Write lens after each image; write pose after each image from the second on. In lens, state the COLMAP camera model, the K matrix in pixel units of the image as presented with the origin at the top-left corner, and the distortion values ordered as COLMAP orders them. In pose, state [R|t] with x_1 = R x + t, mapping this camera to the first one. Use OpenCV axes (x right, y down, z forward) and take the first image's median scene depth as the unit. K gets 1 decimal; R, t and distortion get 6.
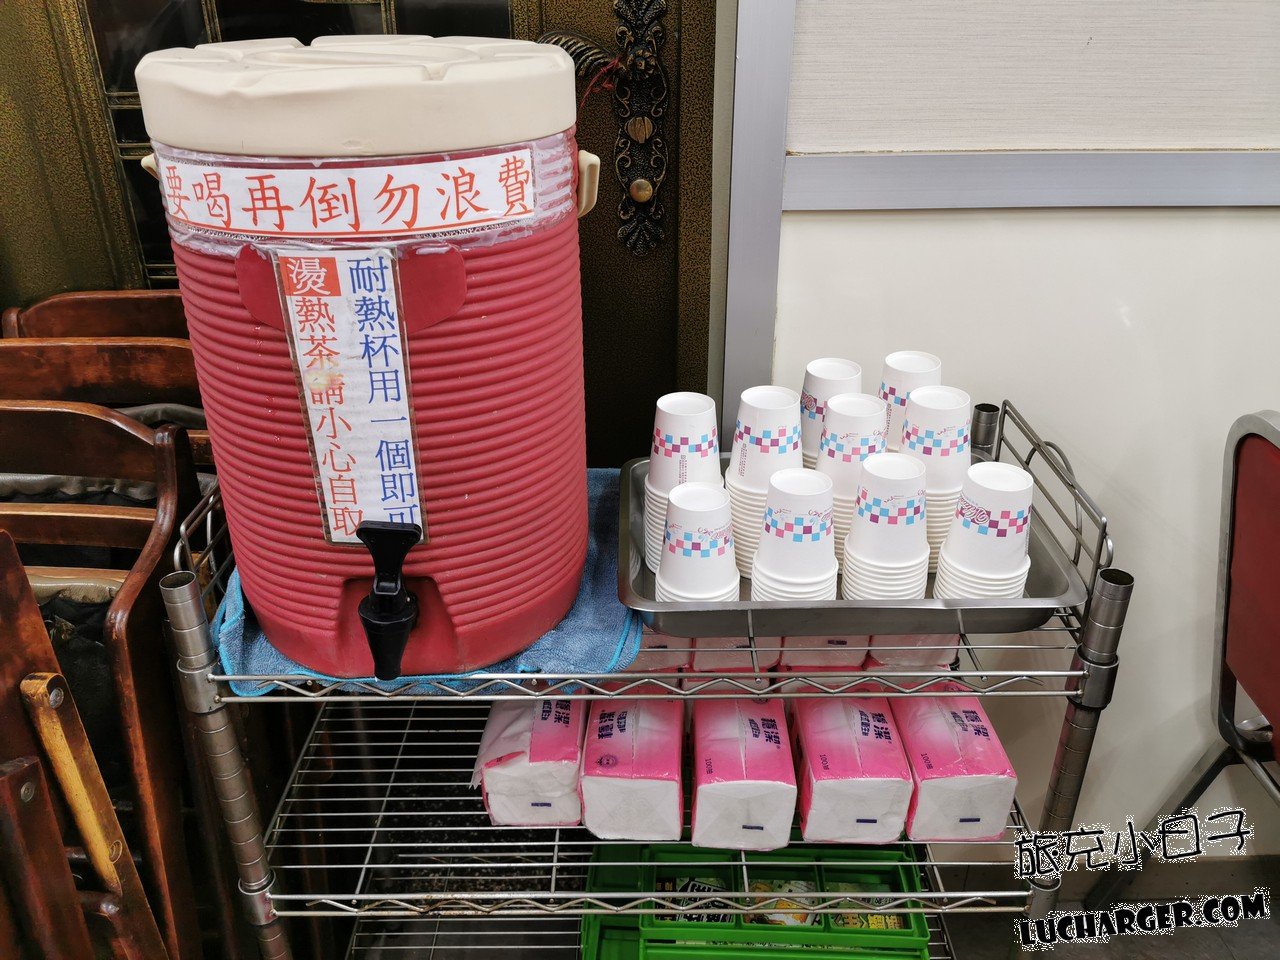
lens RADIAL K [[1000.3, 0, 640.0], [0, 1000.3, 480.0], [0, 0, 1]] dist [0.093188, -0.160270]
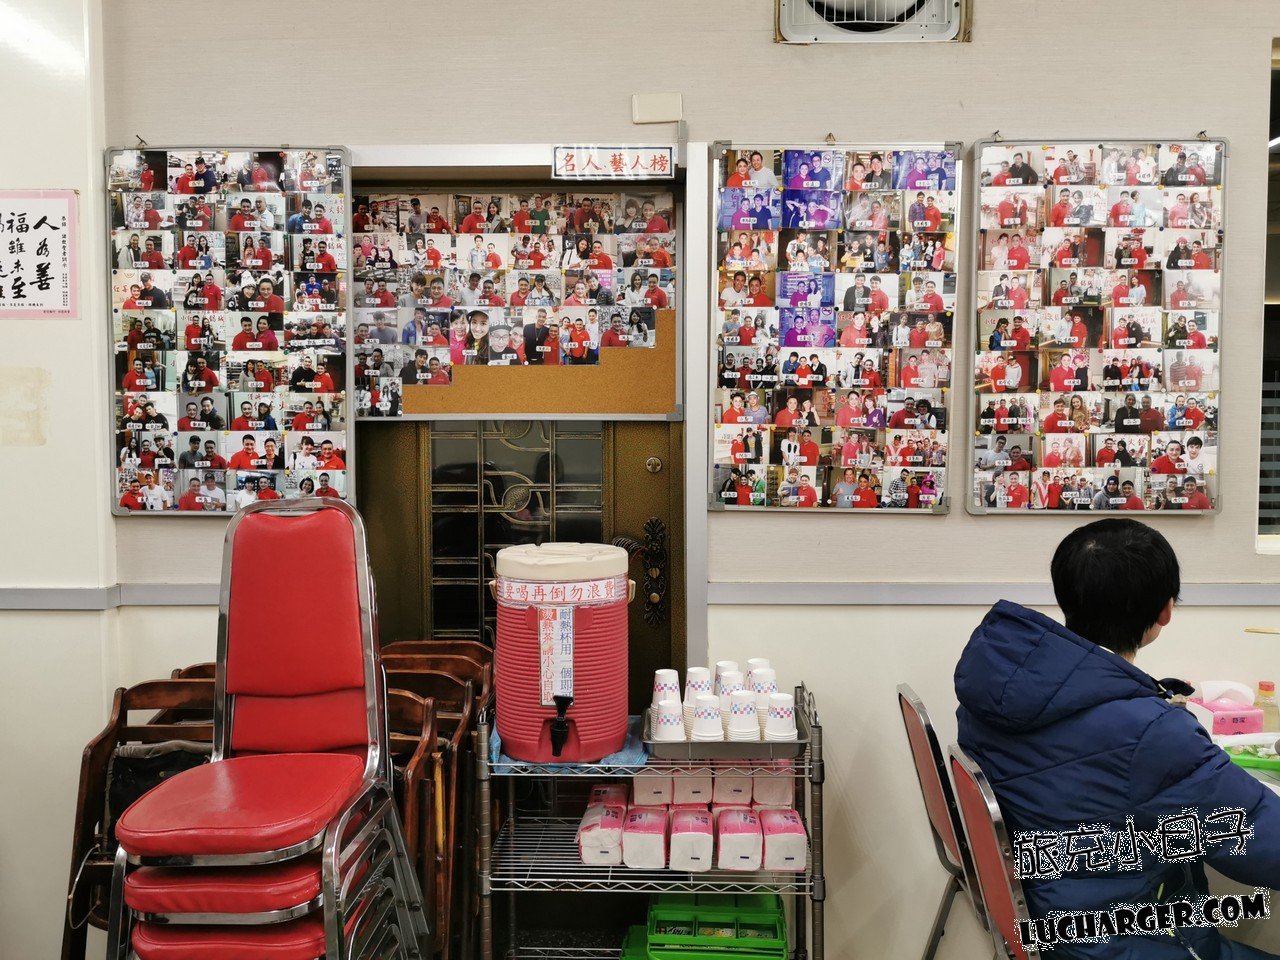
lens RADIAL K [[1000.3, 0, 640.0], [0, 1000.3, 480.0], [0, 0, 1]] dist [0.093188, -0.160270]
pose [[0.999098, 0.003155, -0.042338, 0.093802], [-0.020321, 0.911122, -0.411636, 0.597432], [0.037276, 0.412125, 0.910364, -1.742901]]
